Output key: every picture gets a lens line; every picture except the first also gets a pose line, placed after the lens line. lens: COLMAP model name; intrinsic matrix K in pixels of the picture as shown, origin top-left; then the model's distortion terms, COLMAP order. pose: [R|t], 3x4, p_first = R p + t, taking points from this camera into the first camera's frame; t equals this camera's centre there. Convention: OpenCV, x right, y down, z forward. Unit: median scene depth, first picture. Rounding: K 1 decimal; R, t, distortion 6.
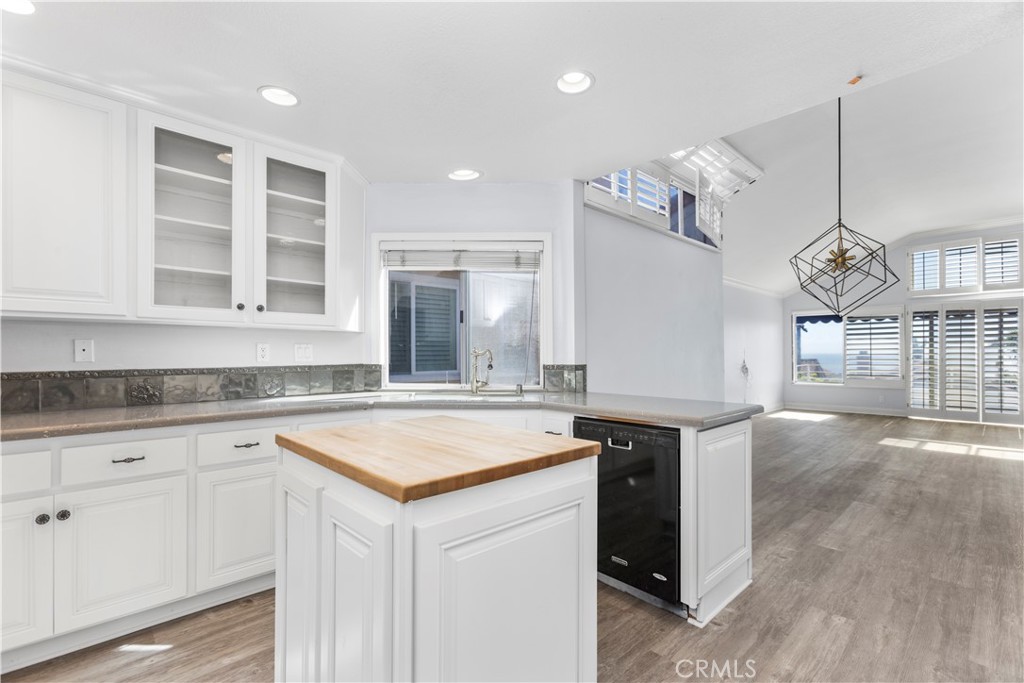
lens RADIAL K [[479.9, 0, 496.1], [0, 479.9, 344.9], [0, 0, 1]] dist [-0.014391, -0.000025]
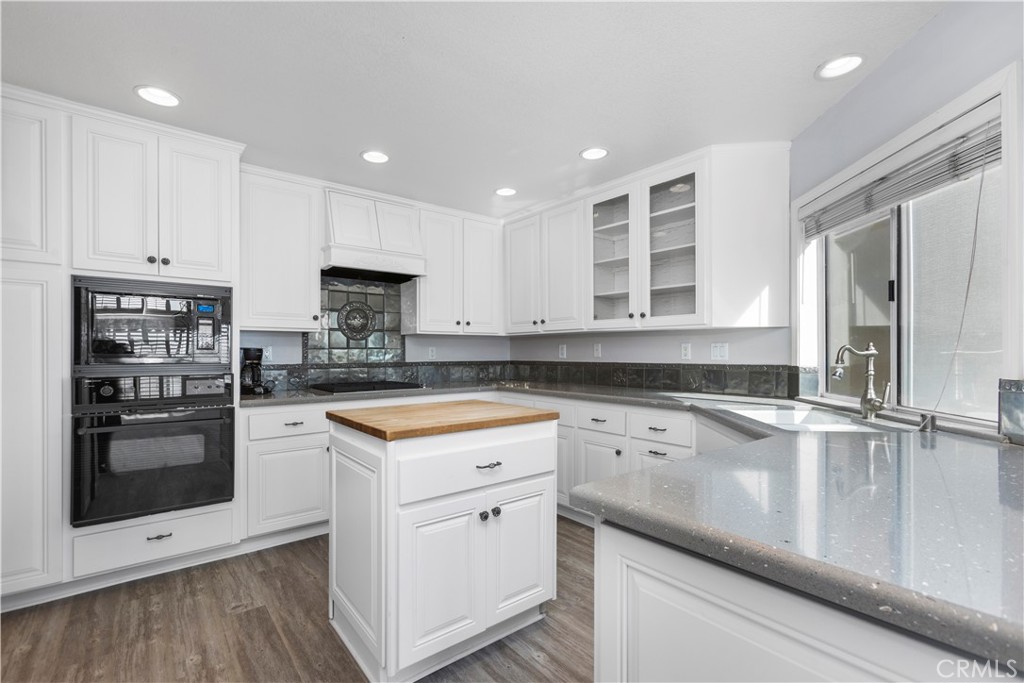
lens RADIAL K [[459.5, 0, 512.2], [0, 459.5, 349.5], [0, 0, 1]] dist [-0.000895, -0.000032]
pose [[-0.086479, -0.002571, -0.996250, 0.654737], [0.018518, 0.999820, -0.004188, 0.009243], [0.996082, -0.018810, -0.086416, 0.720622]]
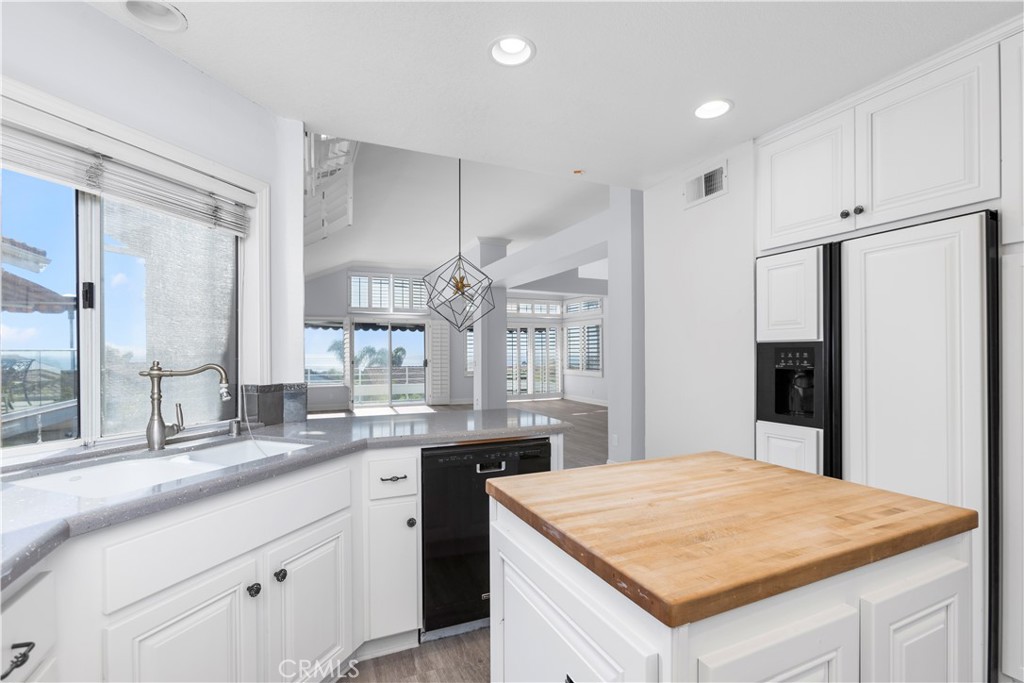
lens RADIAL K [[458.0, 0, 511.0], [0, 458.0, 353.9], [0, 0, 1]] dist [0.000015, -0.000048]
pose [[0.323857, -0.006253, 0.946085, -0.451043], [-0.010449, 0.999894, 0.010186, -0.013718], [-0.946048, -0.013185, 0.323757, 0.568995]]
